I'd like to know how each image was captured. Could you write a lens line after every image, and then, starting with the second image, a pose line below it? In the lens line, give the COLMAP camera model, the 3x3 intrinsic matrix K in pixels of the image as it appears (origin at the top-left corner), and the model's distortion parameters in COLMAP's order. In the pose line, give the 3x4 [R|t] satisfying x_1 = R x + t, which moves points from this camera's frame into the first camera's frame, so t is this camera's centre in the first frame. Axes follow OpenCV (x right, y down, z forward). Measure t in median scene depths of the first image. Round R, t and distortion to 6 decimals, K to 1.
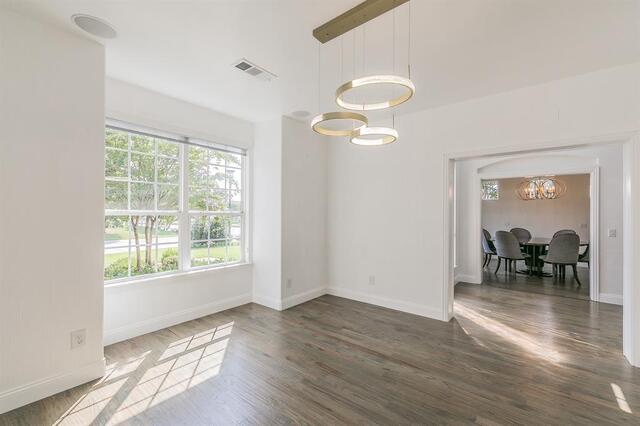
lens RADIAL K [[279.5, 0, 323.7], [0, 279.5, 211.6], [0, 0, 1]] dist [0.002425, 0.000674]
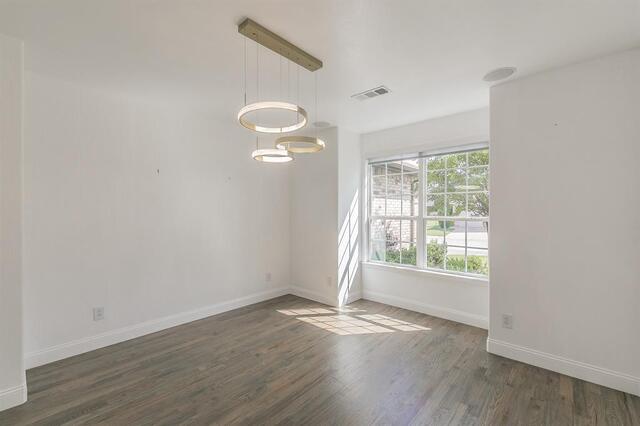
lens RADIAL K [[279.5, 0, 323.7], [0, 279.5, 213.7], [0, 0, 1]] dist [0.002425, 0.000674]
pose [[-0.060133, -0.001951, -0.998188, 0.763487], [-0.003685, 0.999992, -0.001733, -0.011718], [0.998184, 0.003574, -0.060140, 0.756750]]
